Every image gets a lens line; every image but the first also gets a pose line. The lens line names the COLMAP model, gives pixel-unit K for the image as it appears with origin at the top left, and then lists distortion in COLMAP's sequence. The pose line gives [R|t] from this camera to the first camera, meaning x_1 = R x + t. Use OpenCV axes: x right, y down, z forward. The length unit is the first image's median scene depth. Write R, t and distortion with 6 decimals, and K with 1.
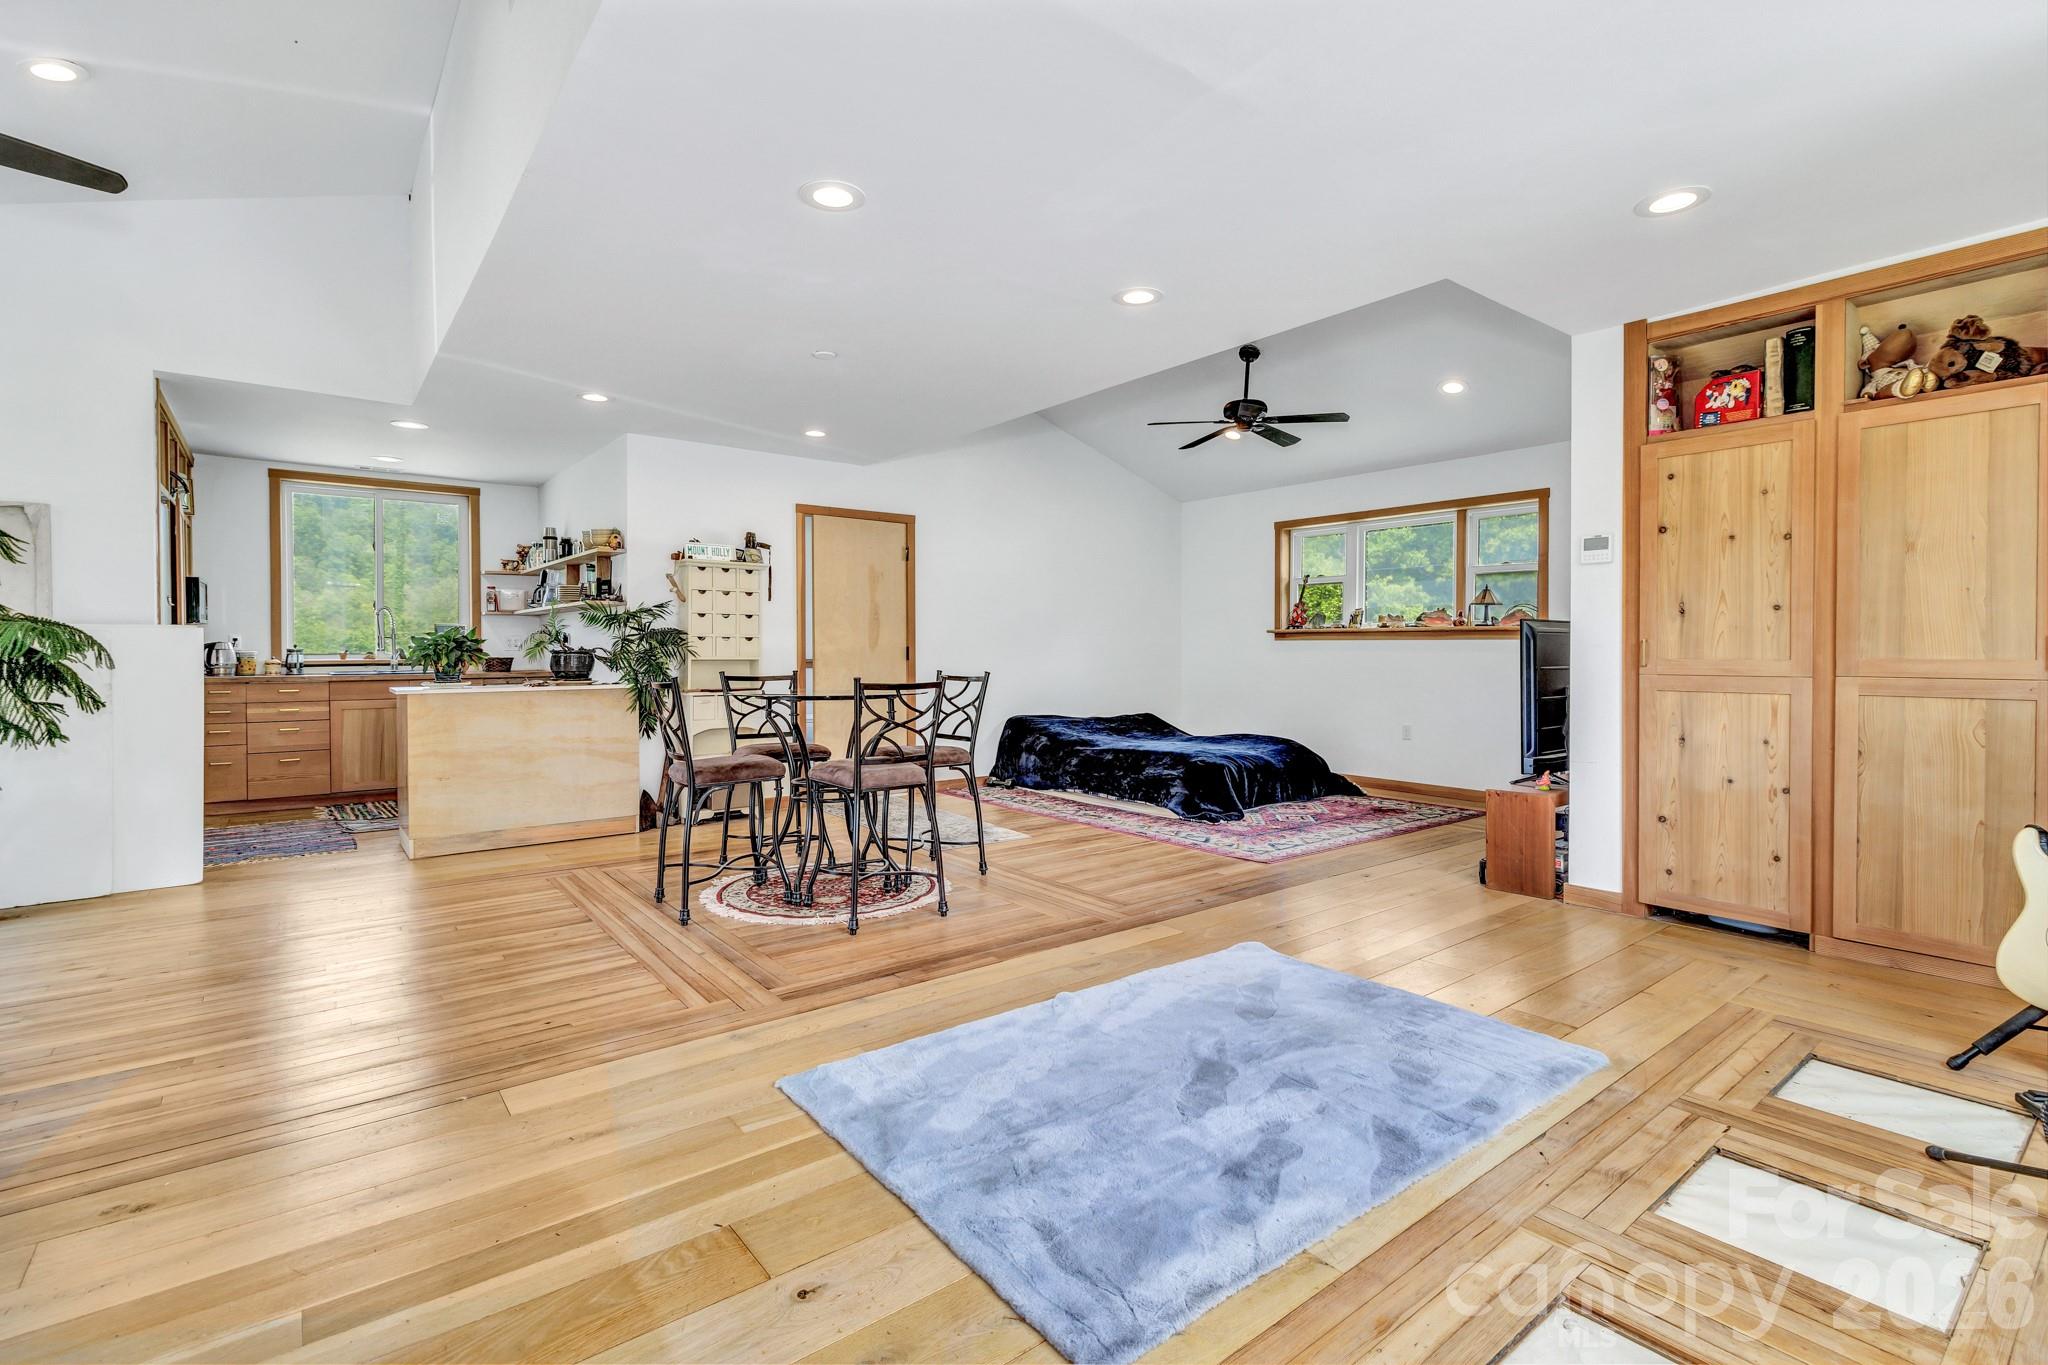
lens RADIAL K [[942.3, 0, 1032.3], [0, 942.3, 663.1], [0, 0, 1]] dist [0.003849, 0.000251]
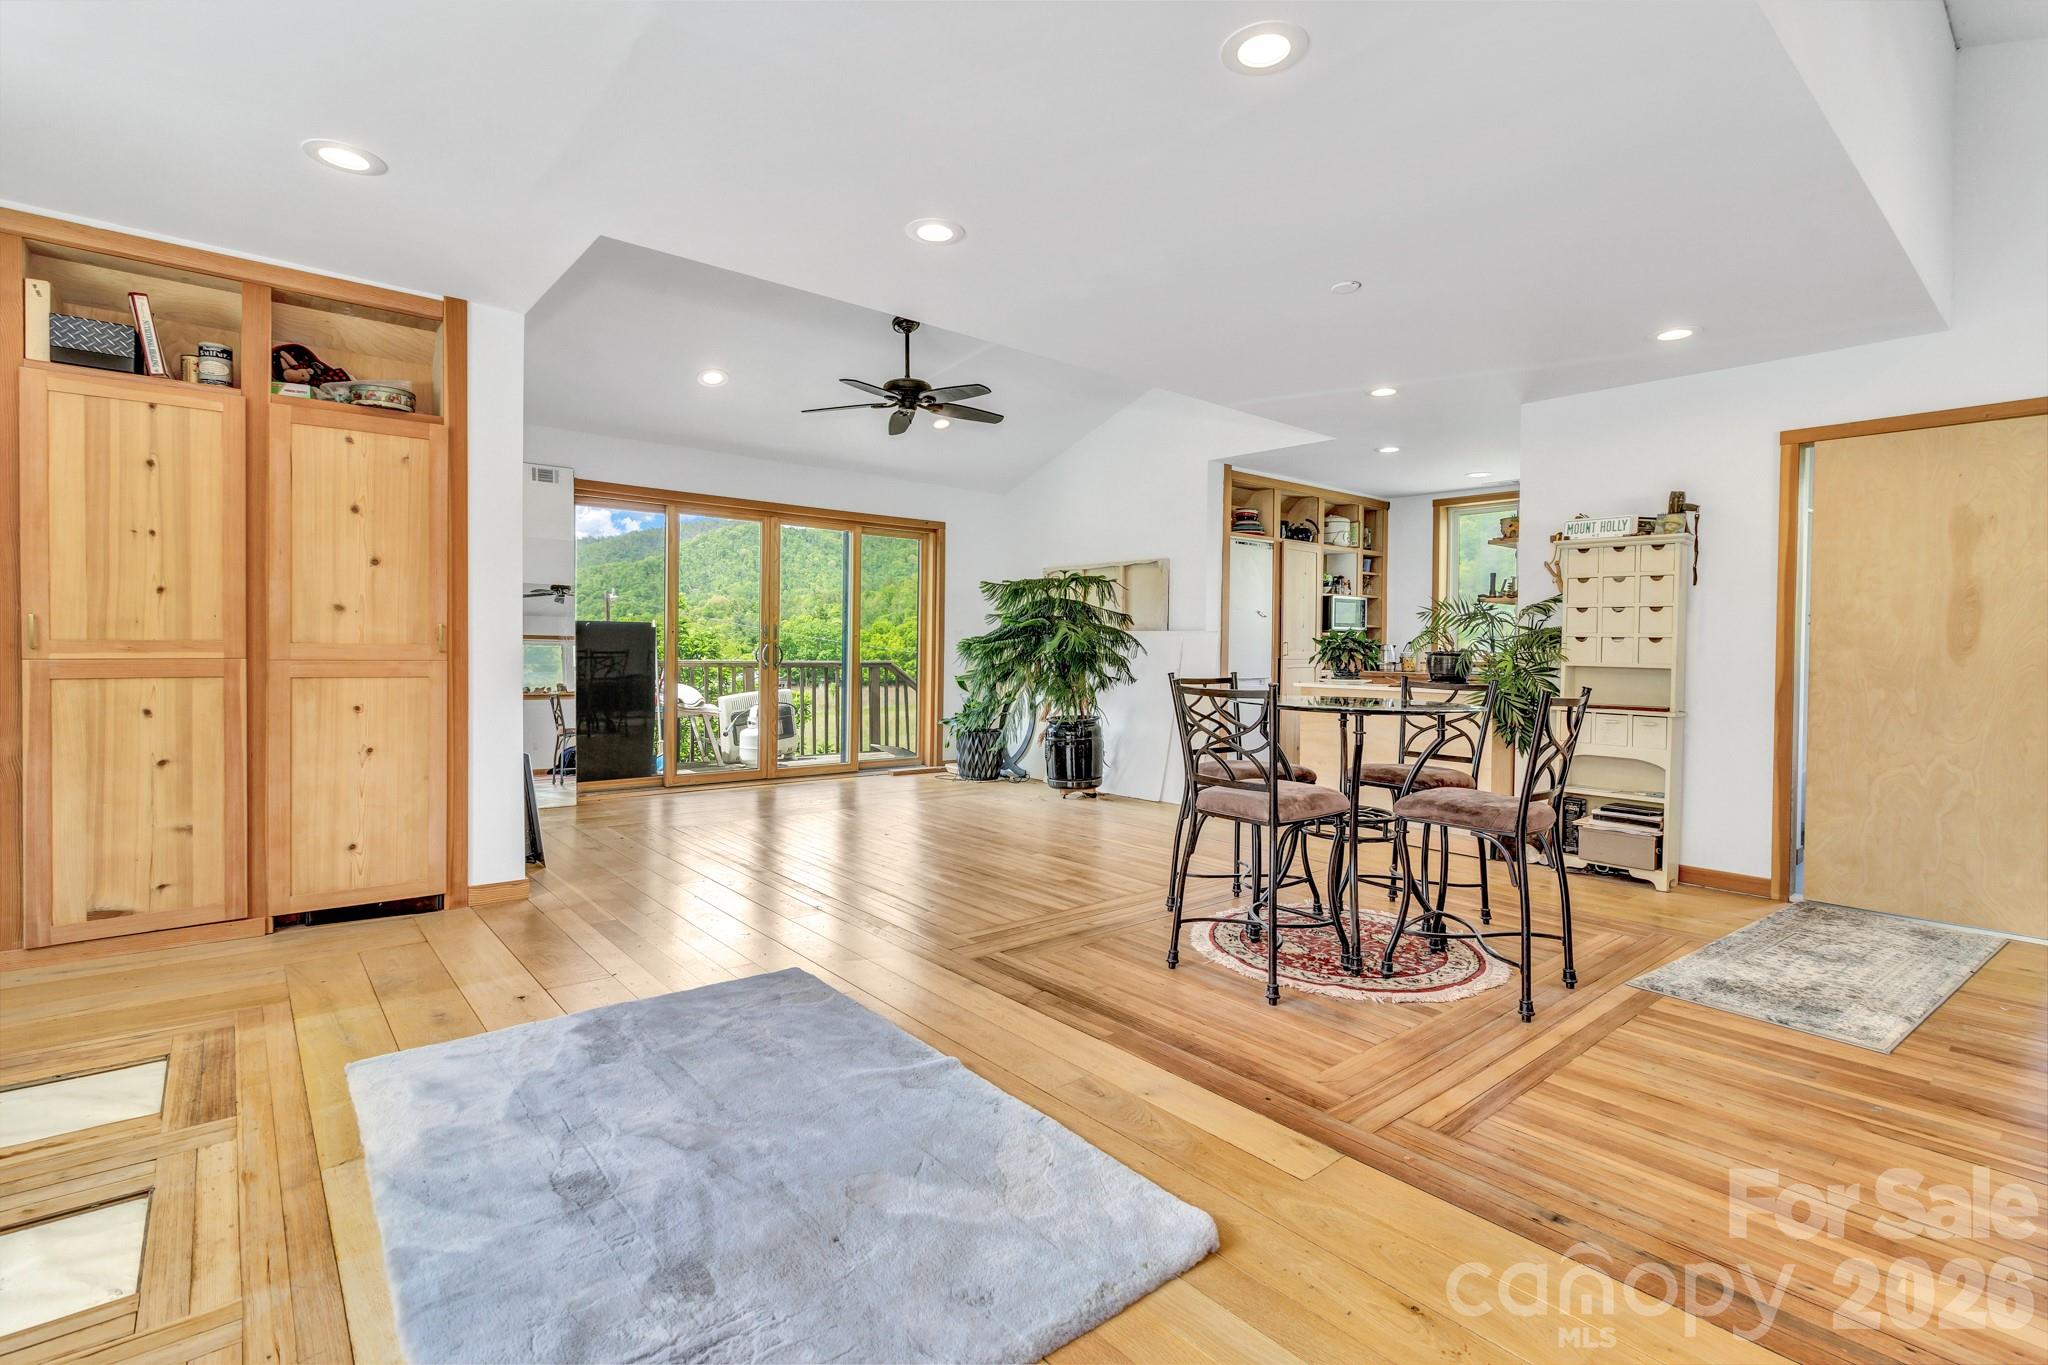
lens RADIAL K [[942.3, 0, 1024.3], [0, 942.3, 665.0], [0, 0, 1]] dist [0.003849, 0.000251]
pose [[0.033013, 0.020734, -0.999240, 0.663357], [-0.029003, 0.999384, 0.019779, -0.010532], [0.999034, 0.028328, 0.033594, 0.795150]]
